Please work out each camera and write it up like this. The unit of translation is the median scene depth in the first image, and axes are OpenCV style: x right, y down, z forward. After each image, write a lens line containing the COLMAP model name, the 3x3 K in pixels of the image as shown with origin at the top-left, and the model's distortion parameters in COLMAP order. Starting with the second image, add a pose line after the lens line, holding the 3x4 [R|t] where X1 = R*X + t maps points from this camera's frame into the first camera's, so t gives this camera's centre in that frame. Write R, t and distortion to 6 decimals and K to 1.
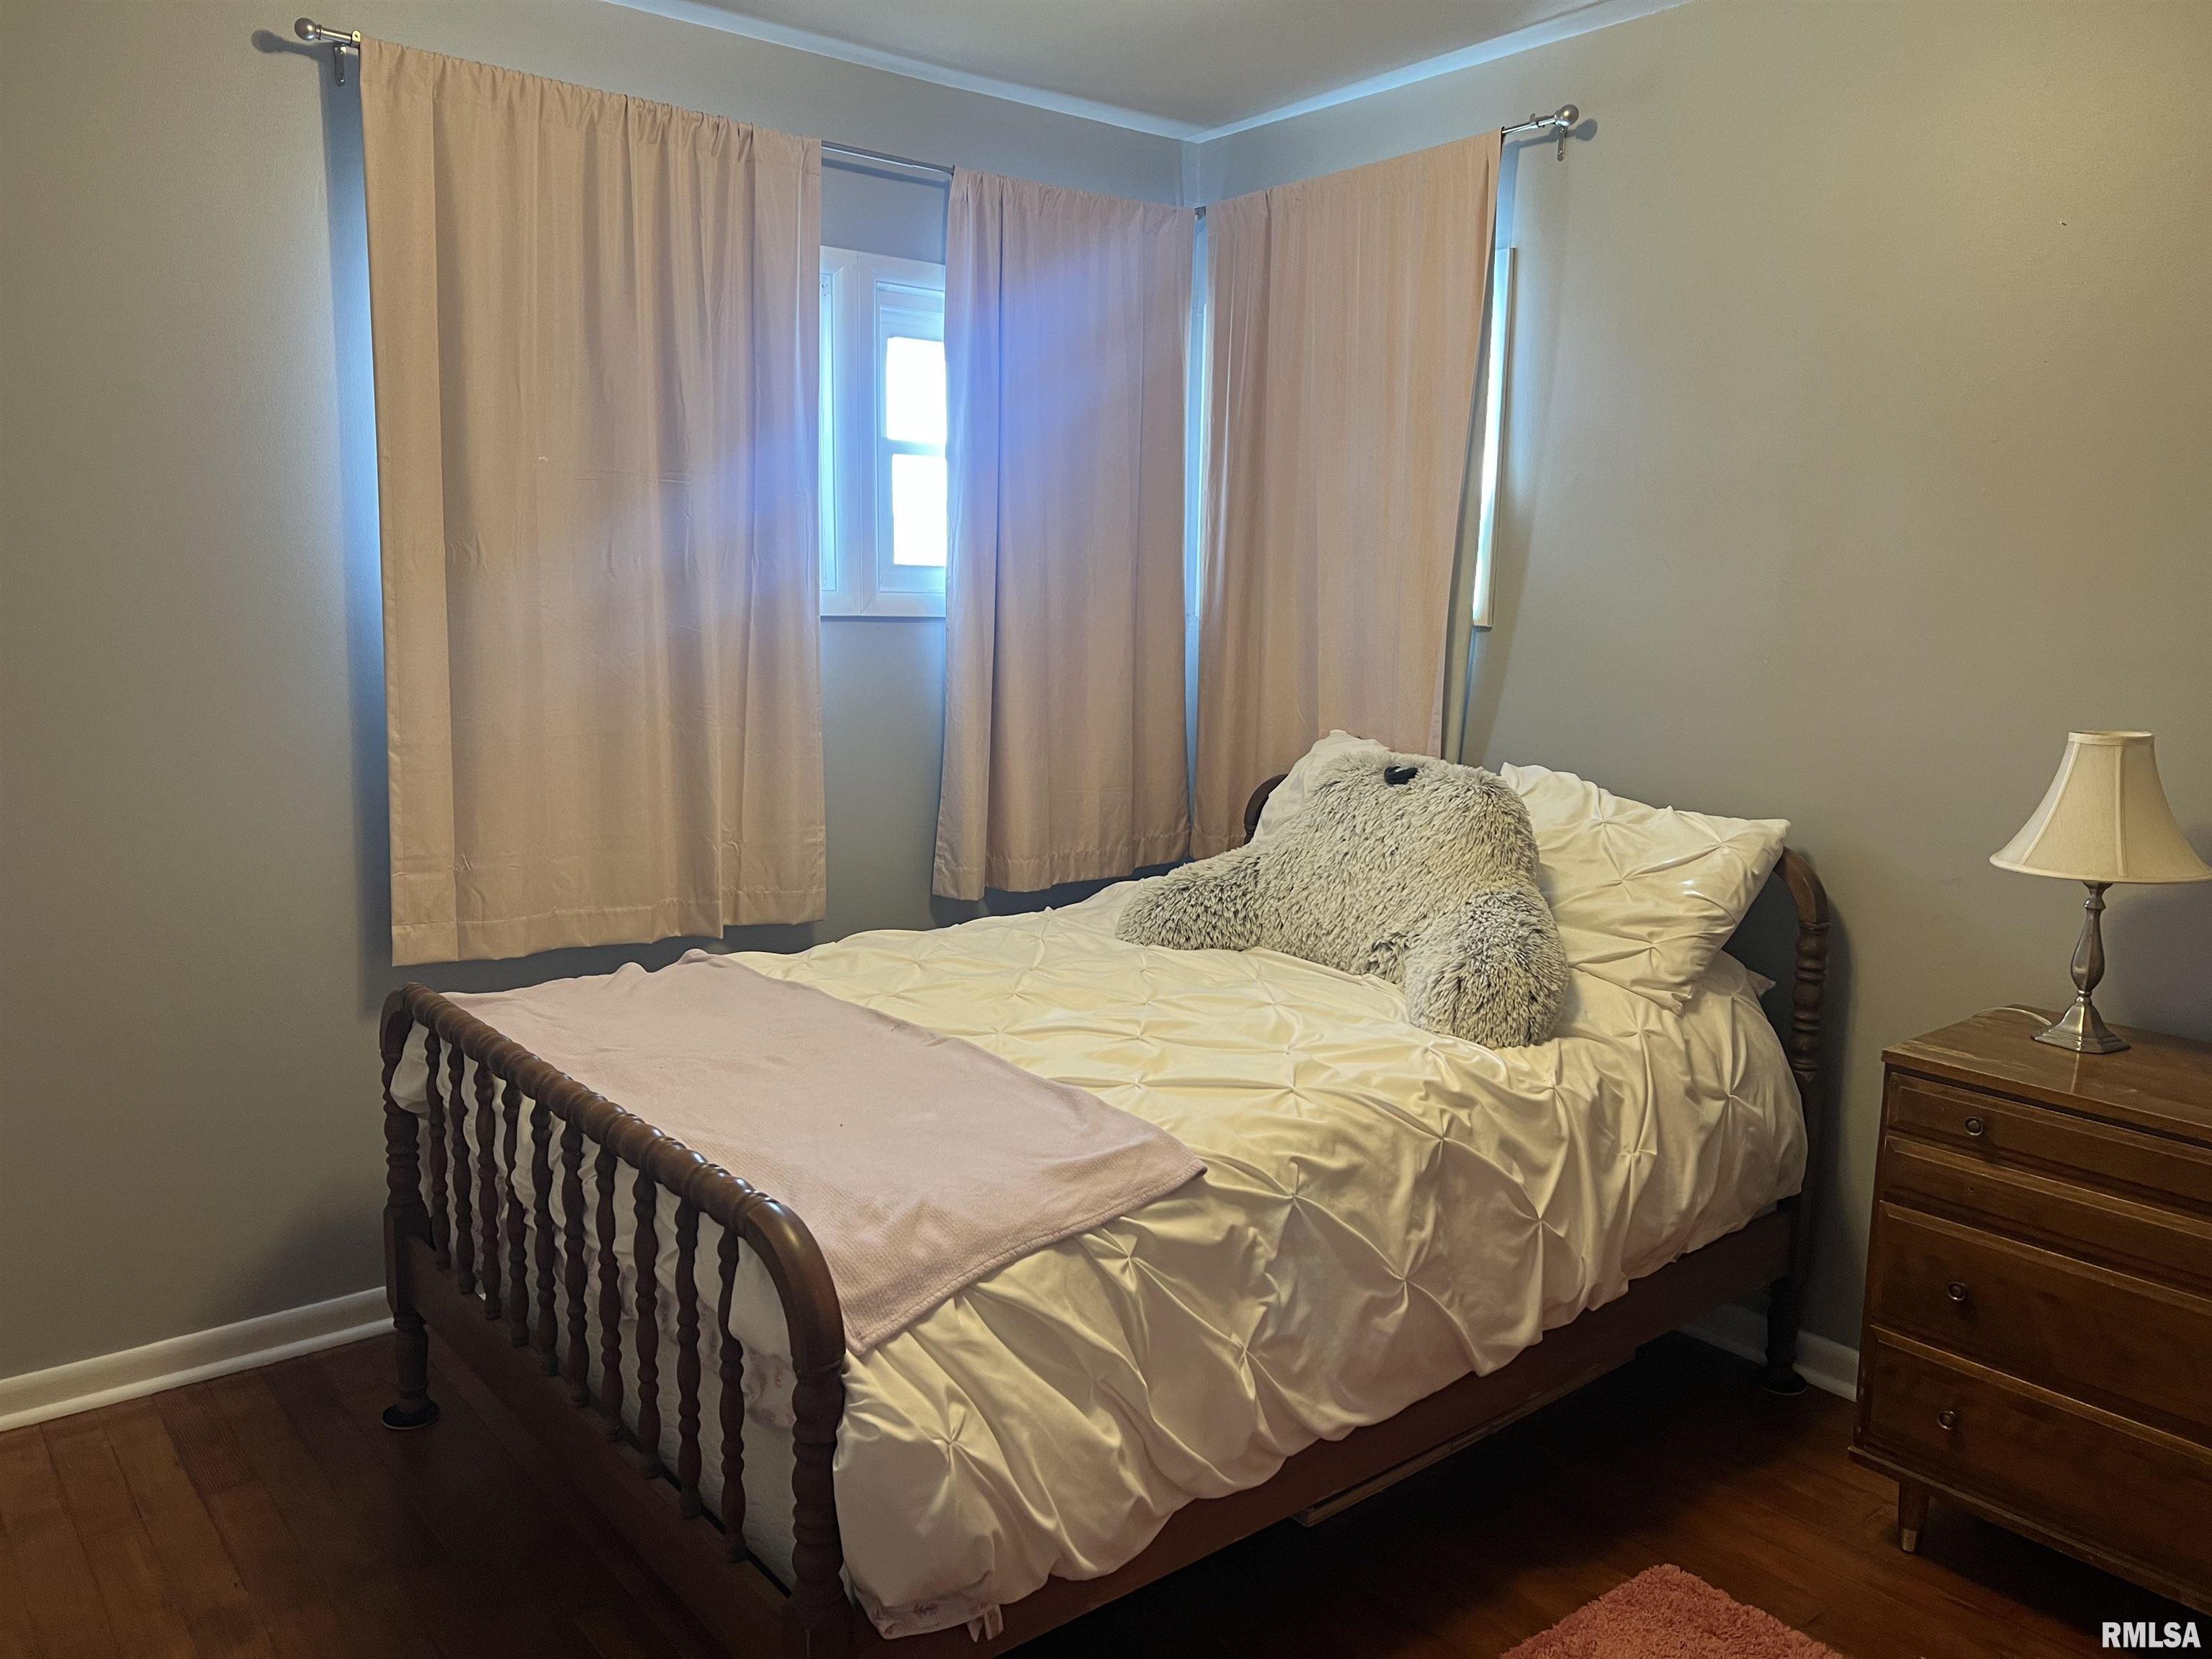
lens RADIAL K [[1670.1, 0, 1097.2], [0, 1670.1, 834.7], [0, 0, 1]] dist [0.063995, -0.070836]
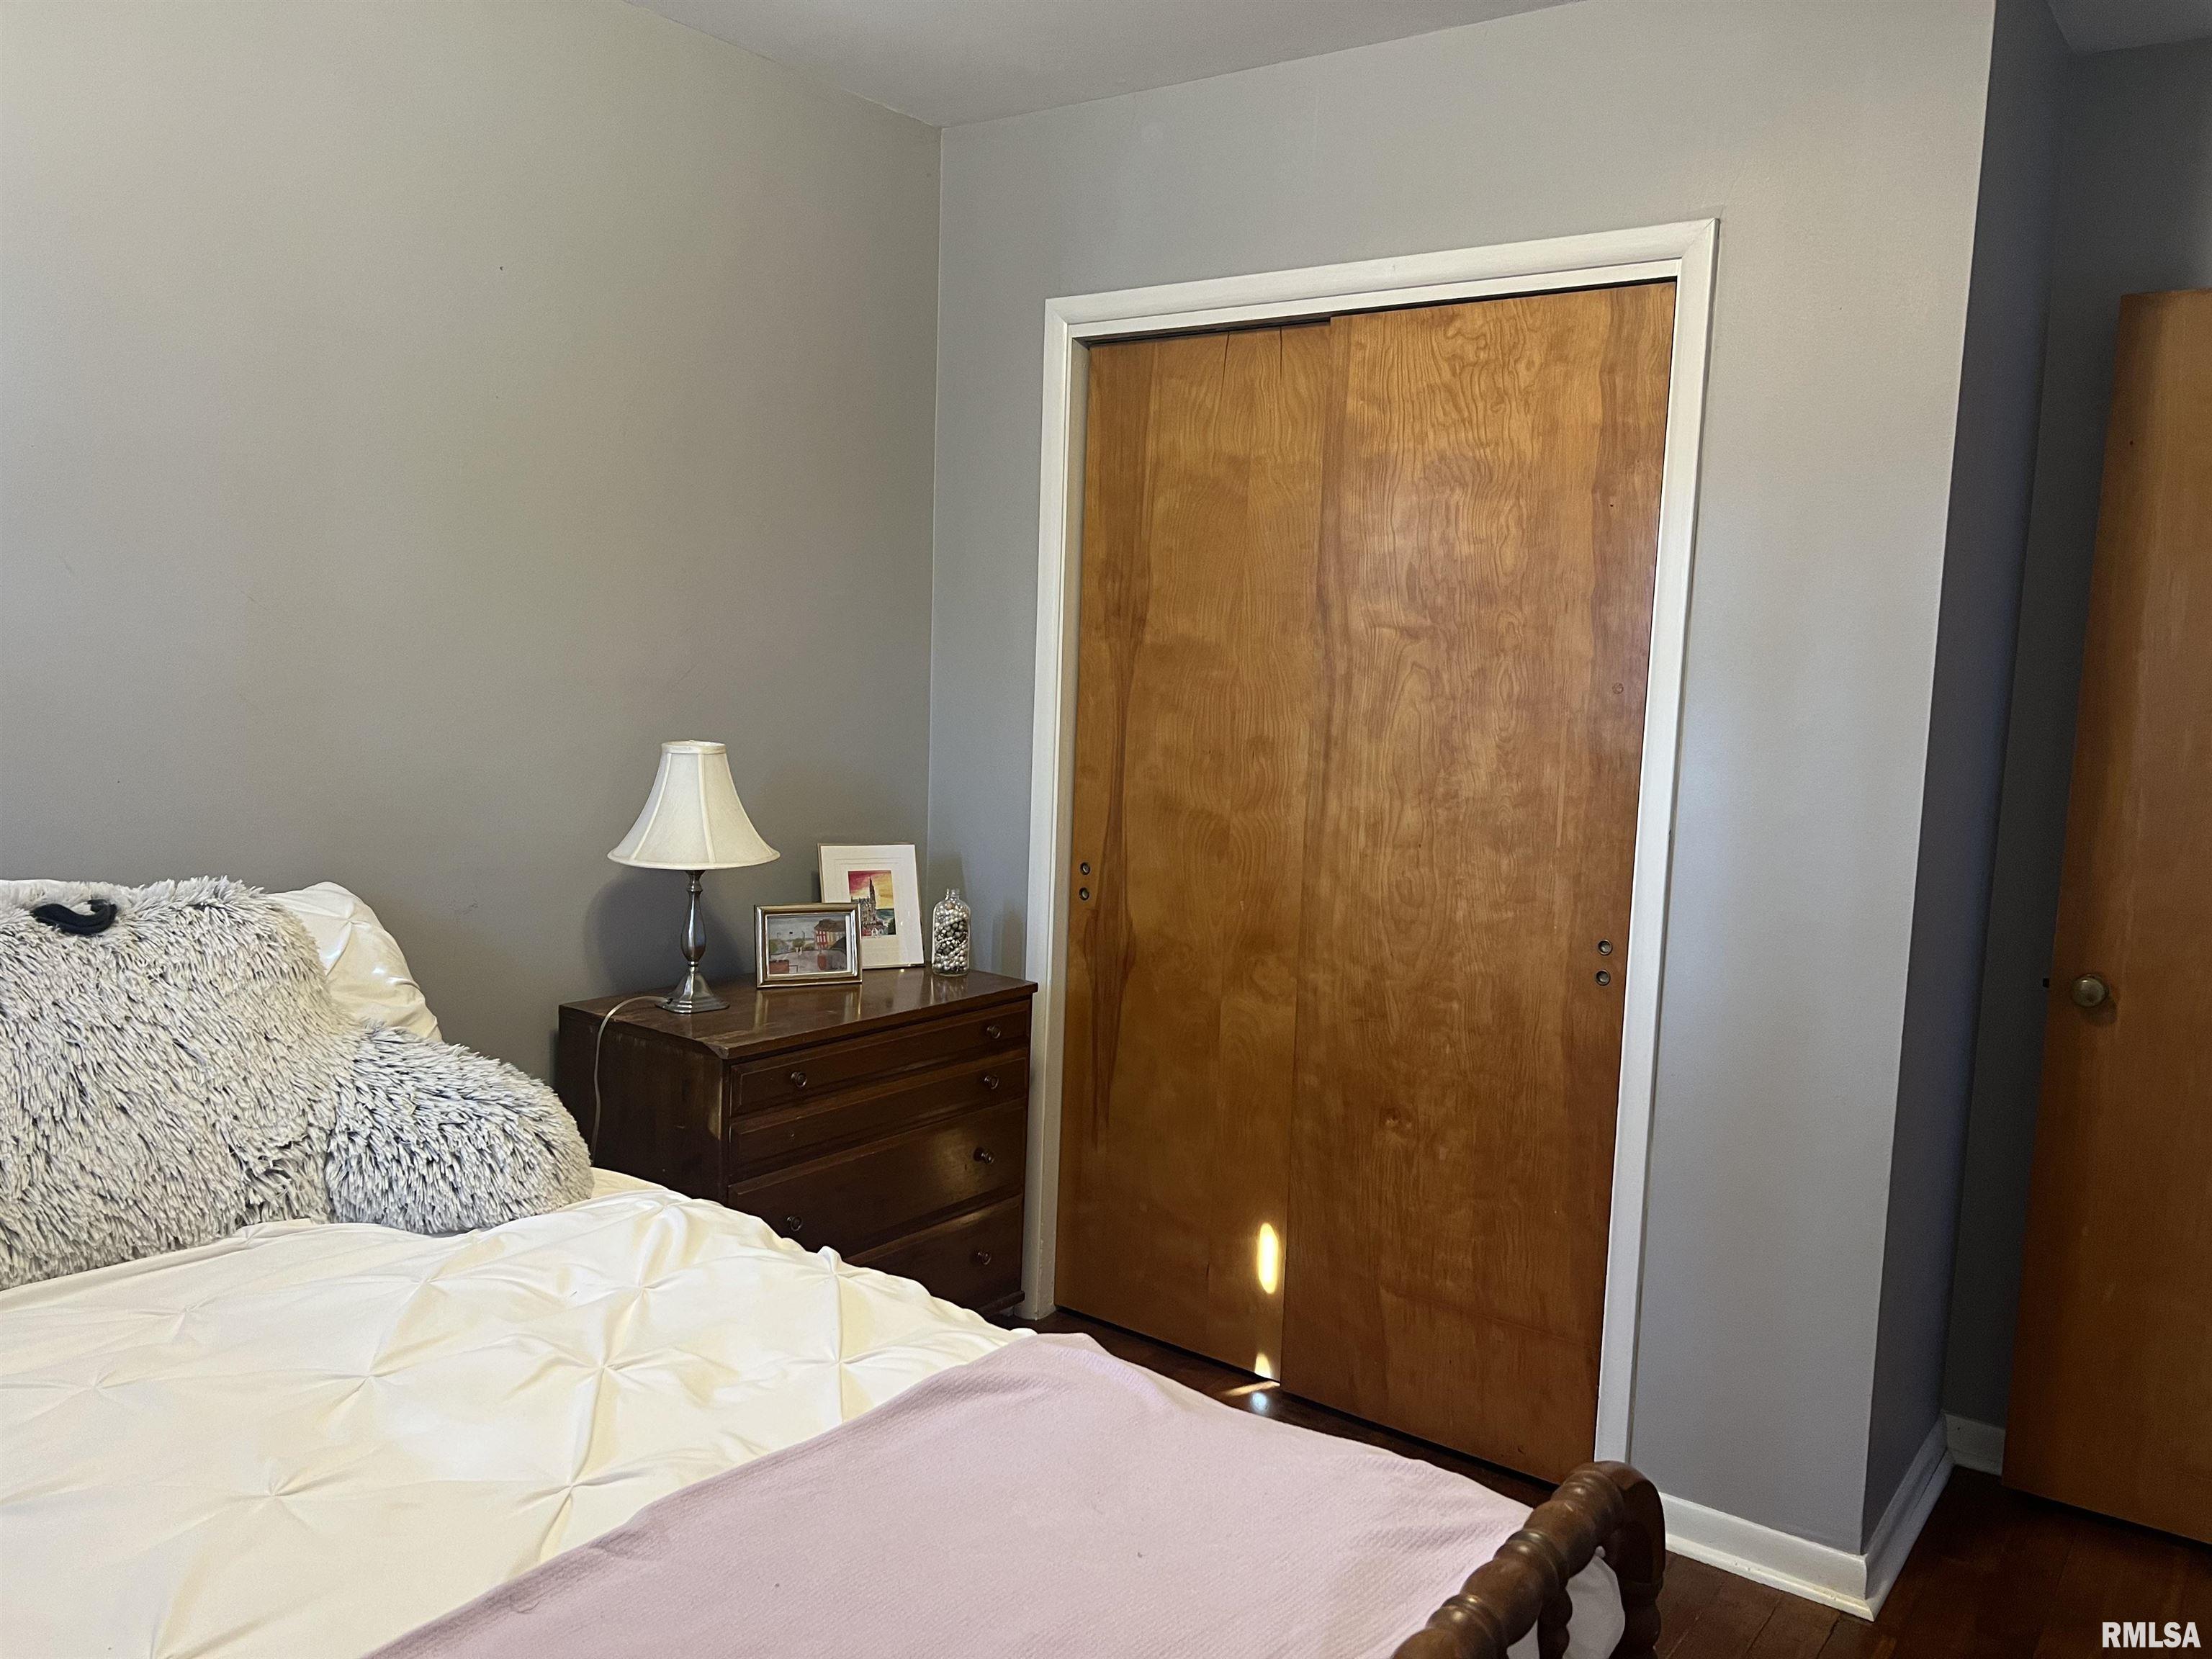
lens RADIAL K [[1670.1, 0, 1096.6], [0, 1670.1, 828.0], [0, 0, 1]] dist [0.063995, -0.070836]
pose [[-0.243303, -0.129701, 0.961239, -0.631988], [0.101146, 0.982224, 0.158134, -0.164861], [-0.964662, 0.135699, -0.225860, 1.011078]]
